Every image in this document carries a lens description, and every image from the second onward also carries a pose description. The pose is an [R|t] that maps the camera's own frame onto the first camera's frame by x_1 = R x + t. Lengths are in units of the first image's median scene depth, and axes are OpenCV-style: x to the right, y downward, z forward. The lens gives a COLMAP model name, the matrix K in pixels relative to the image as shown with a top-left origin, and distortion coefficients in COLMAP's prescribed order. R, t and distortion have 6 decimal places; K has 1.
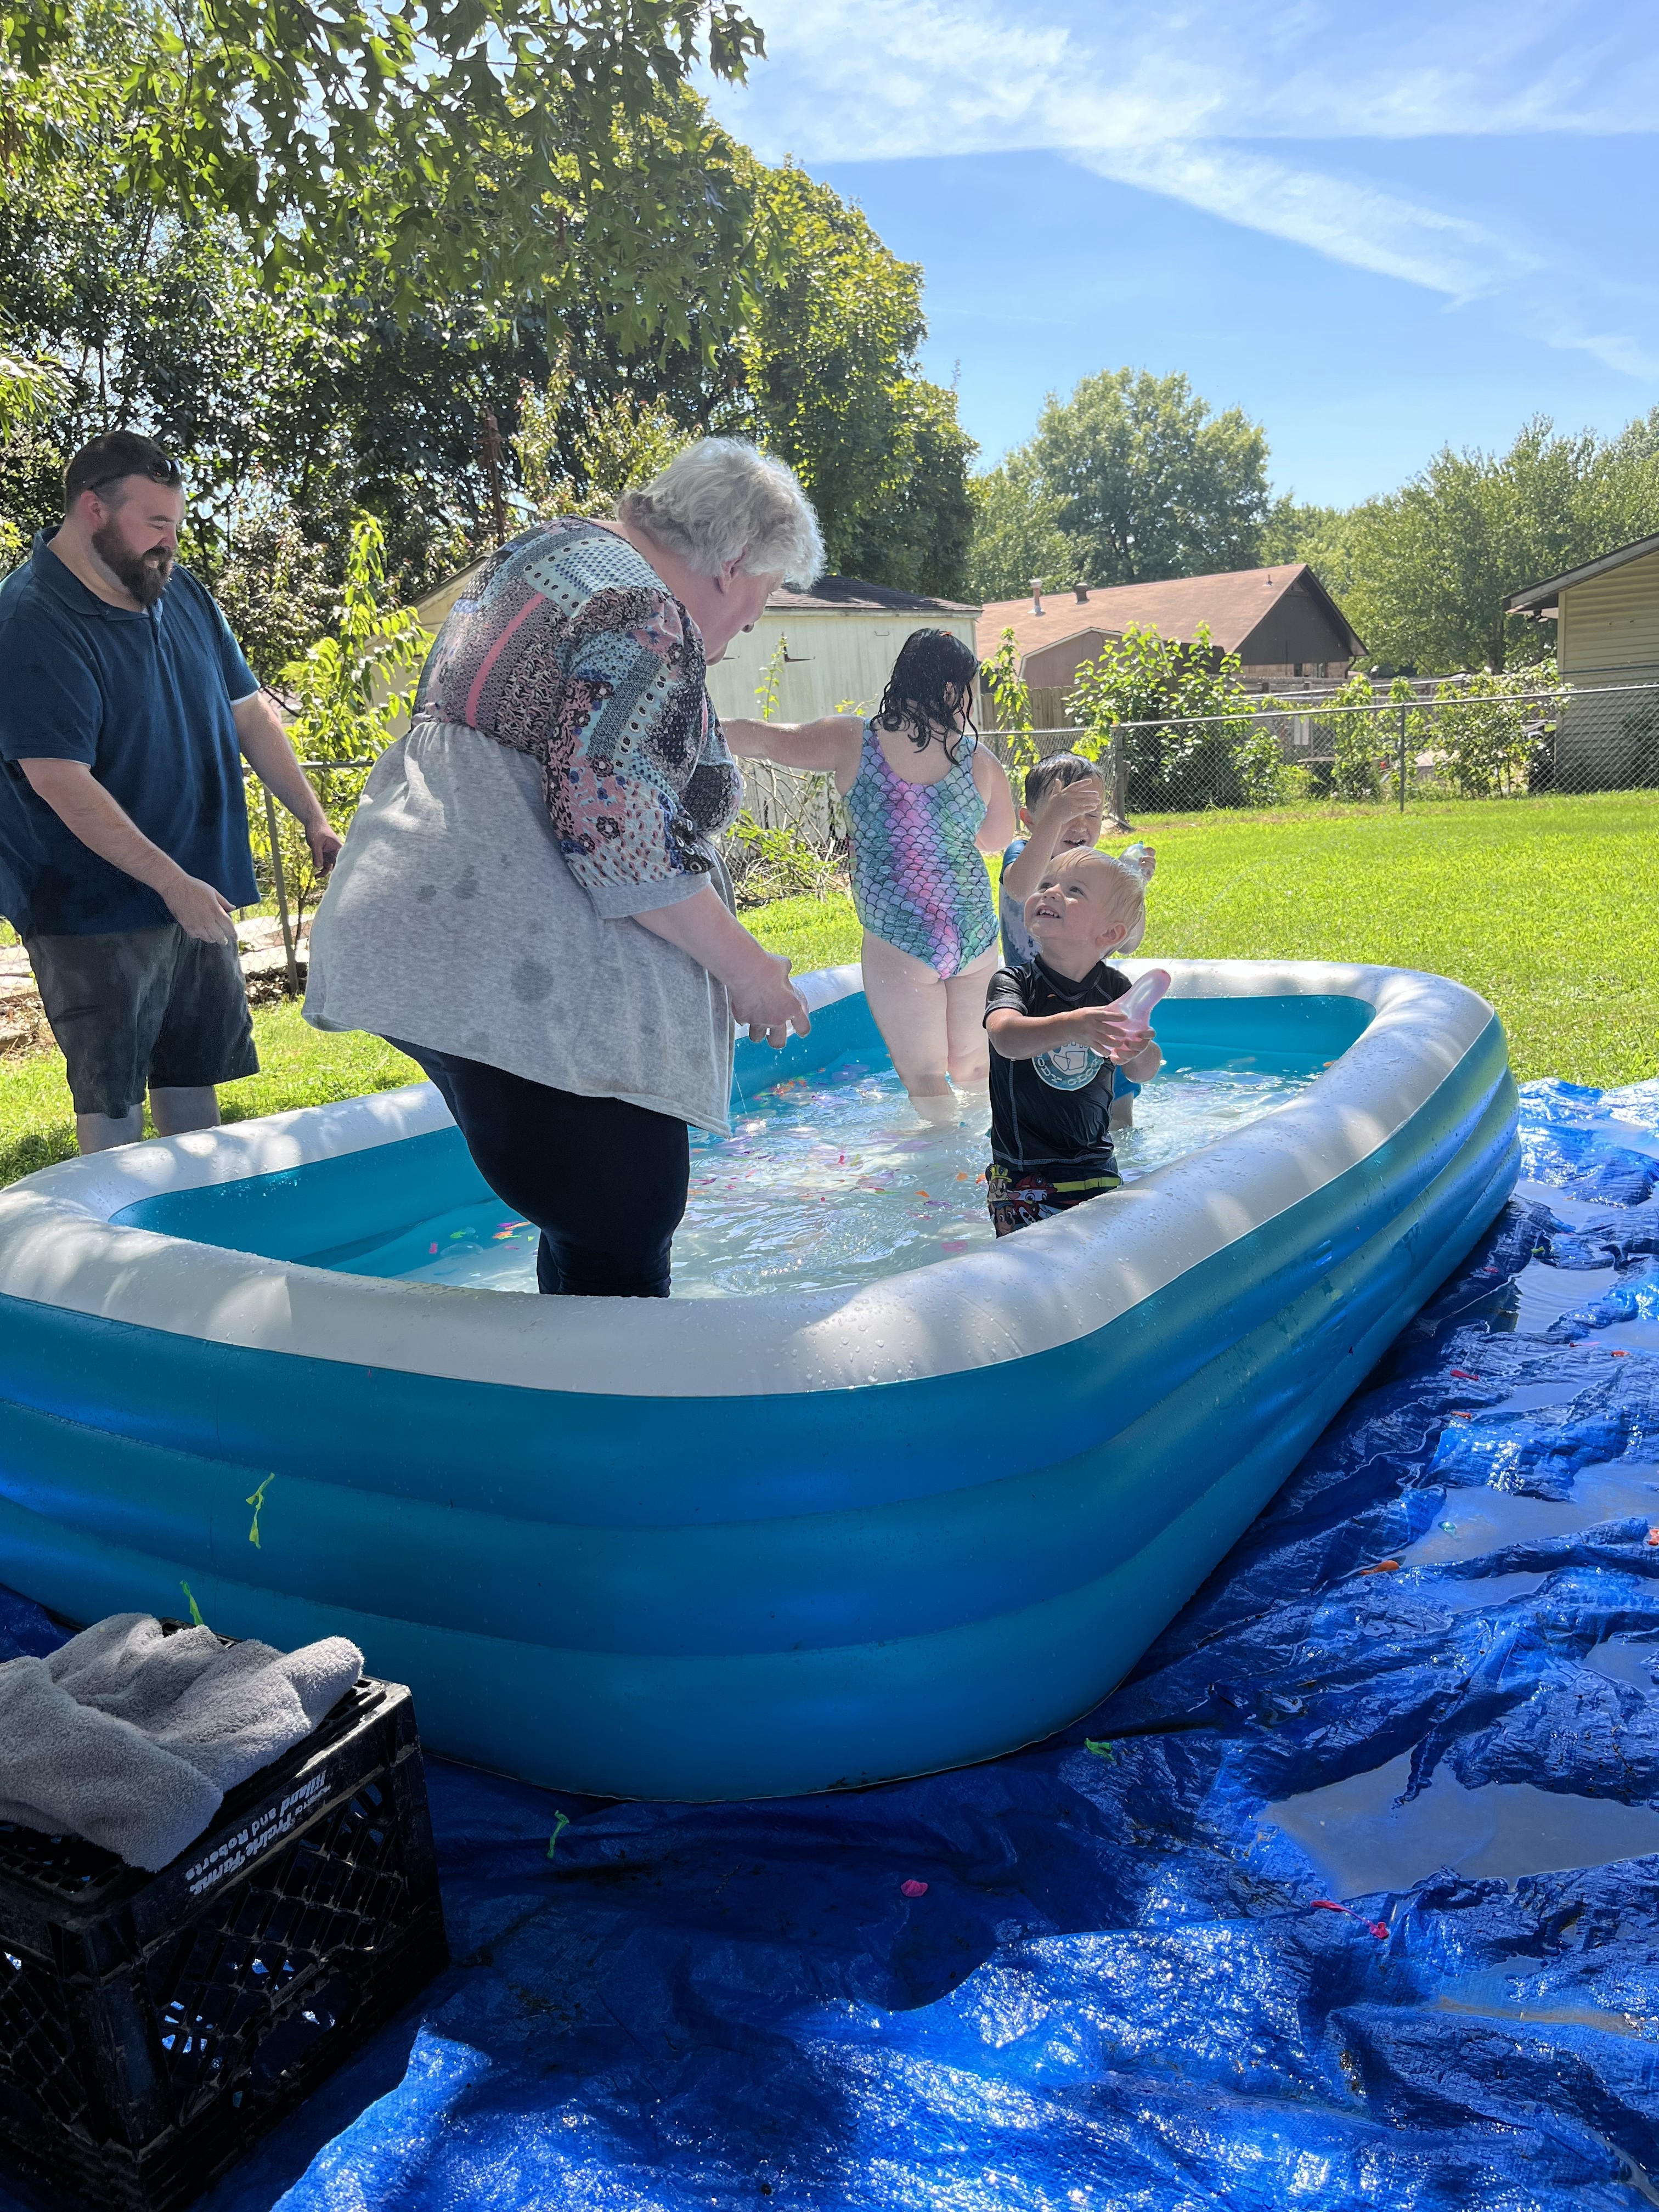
lens RADIAL K [[1636.6, 0, 829.5], [0, 1636.6, 1106.0], [0, 0, 1]] dist [0.028638, -0.047958]
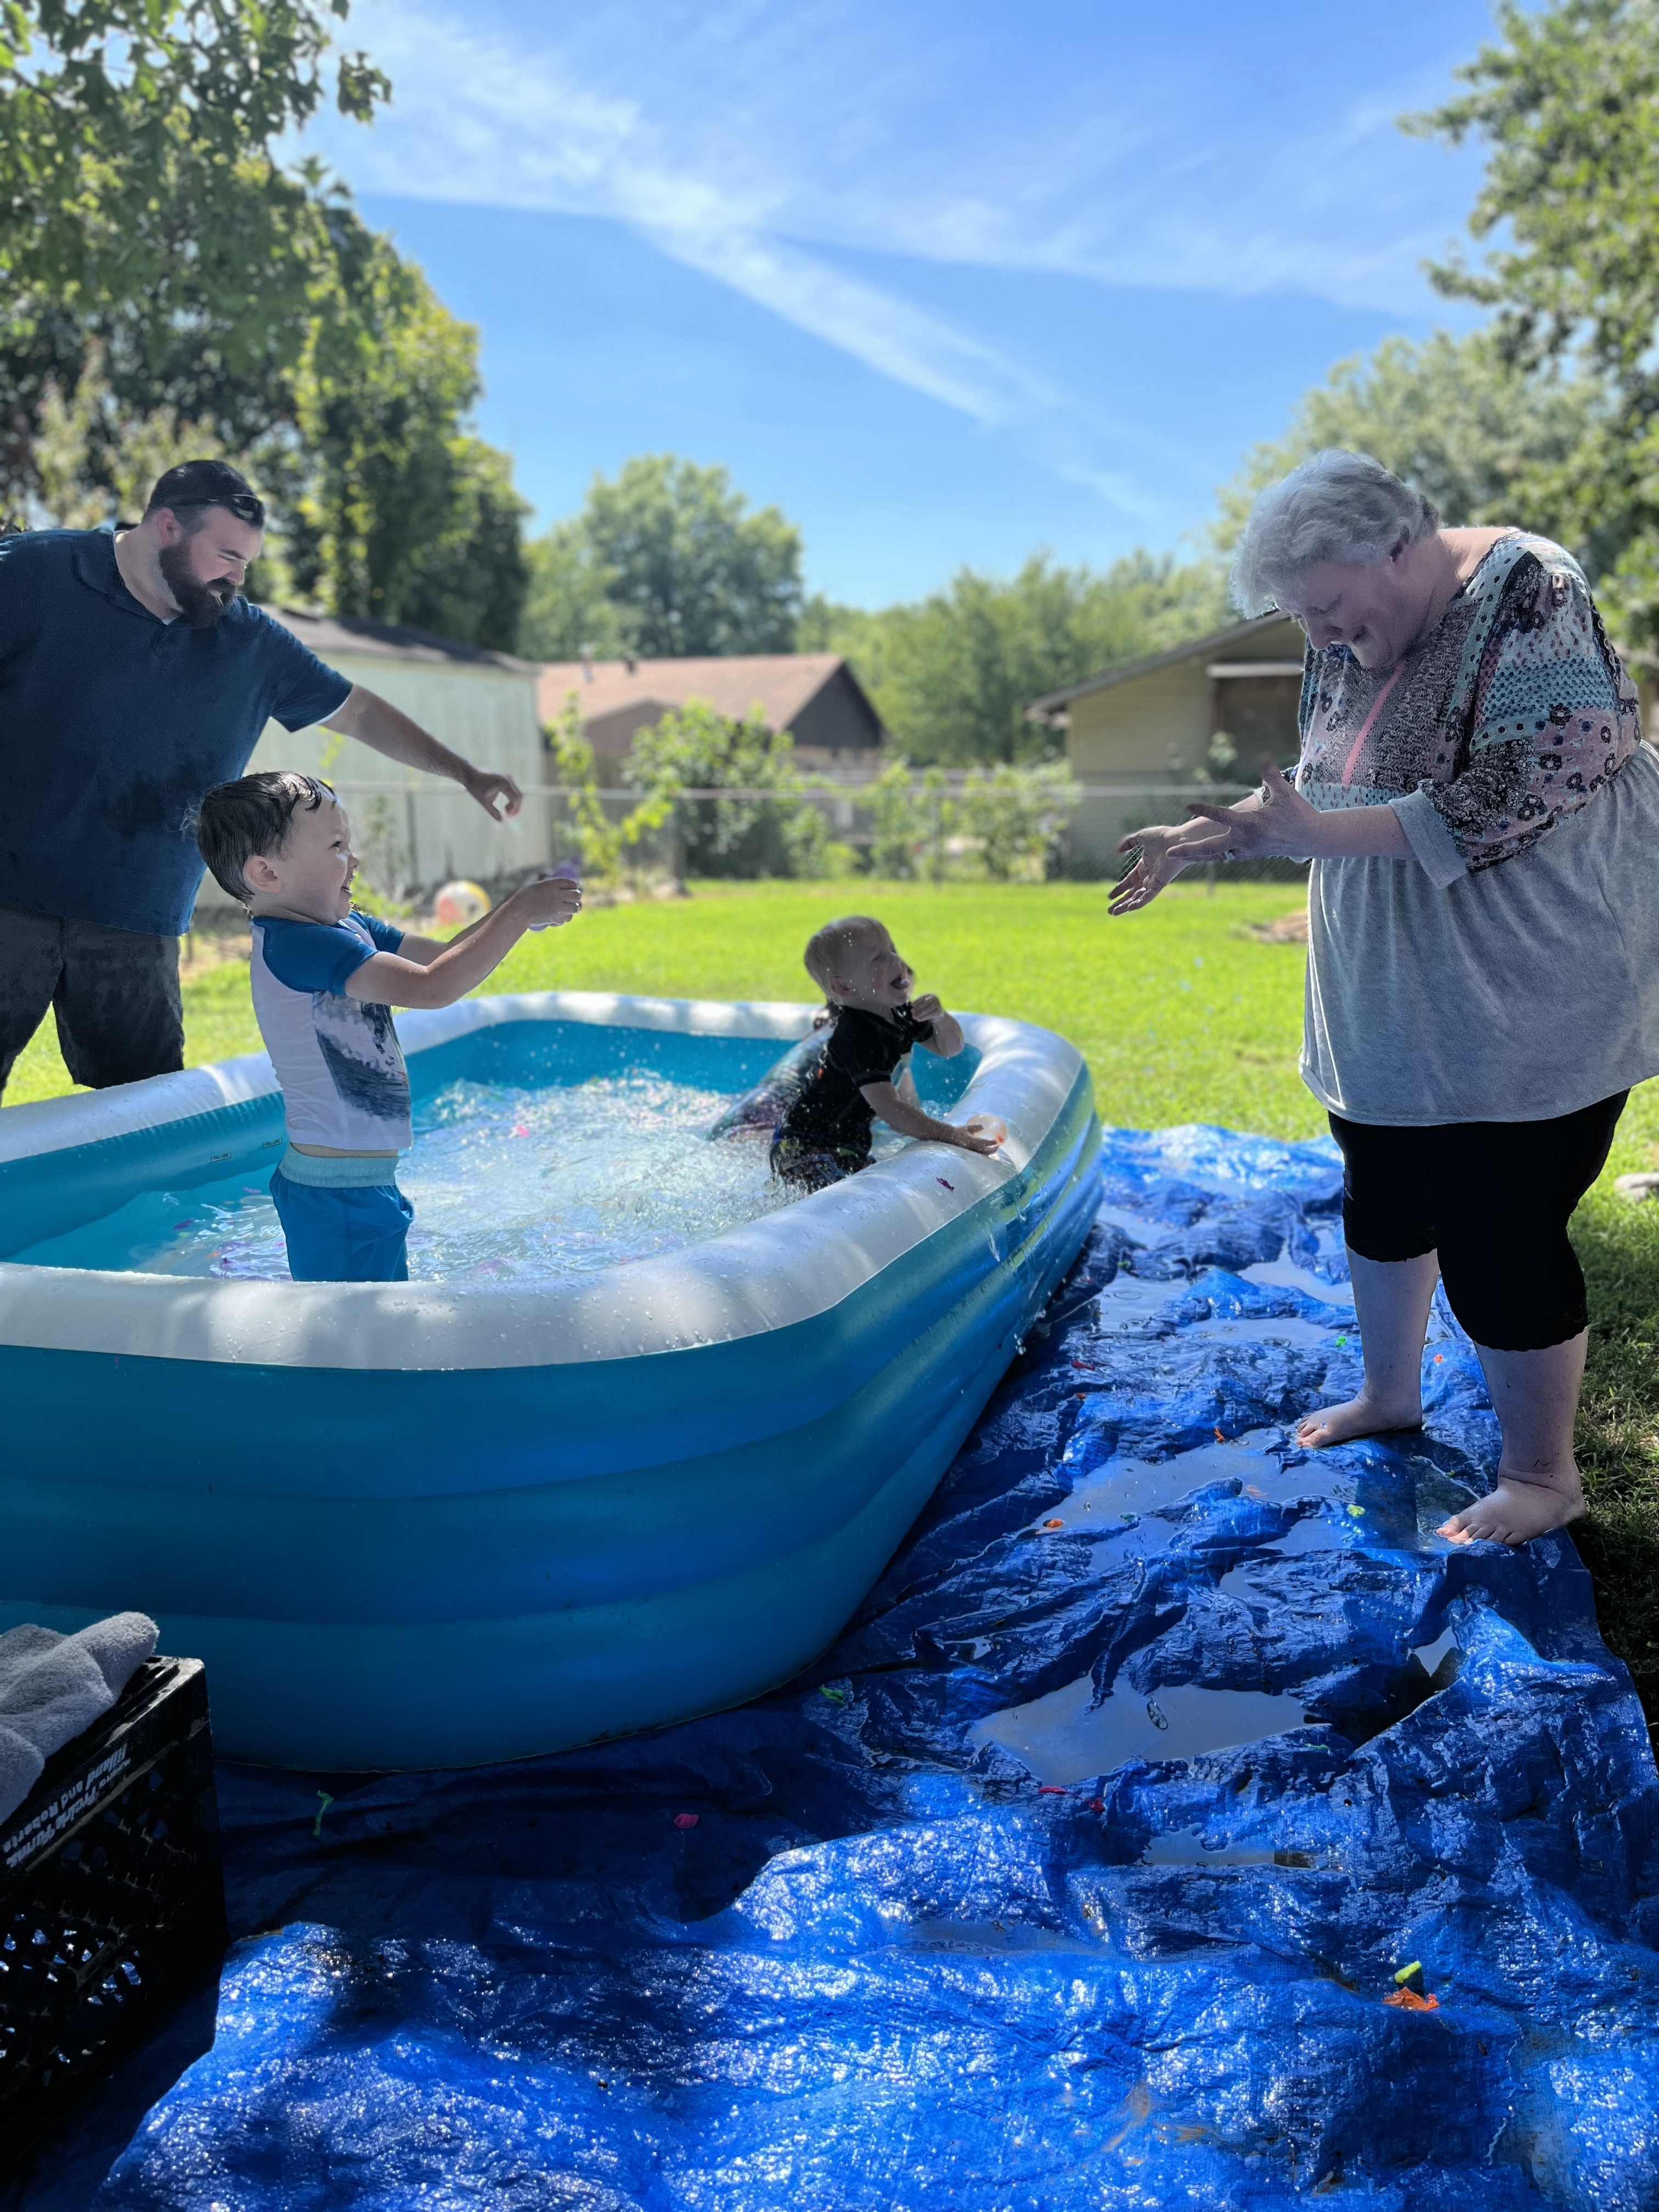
lens RADIAL K [[1634.8, 0, 829.5], [0, 1634.8, 1106.0], [0, 0, 1]] dist [0.034295, -0.074095]
pose [[0.961560, 0.015570, 0.274152, -0.094265], [-0.004959, 0.999213, -0.039357, 0.030952], [-0.274549, 0.036485, 0.960881, -0.041779]]
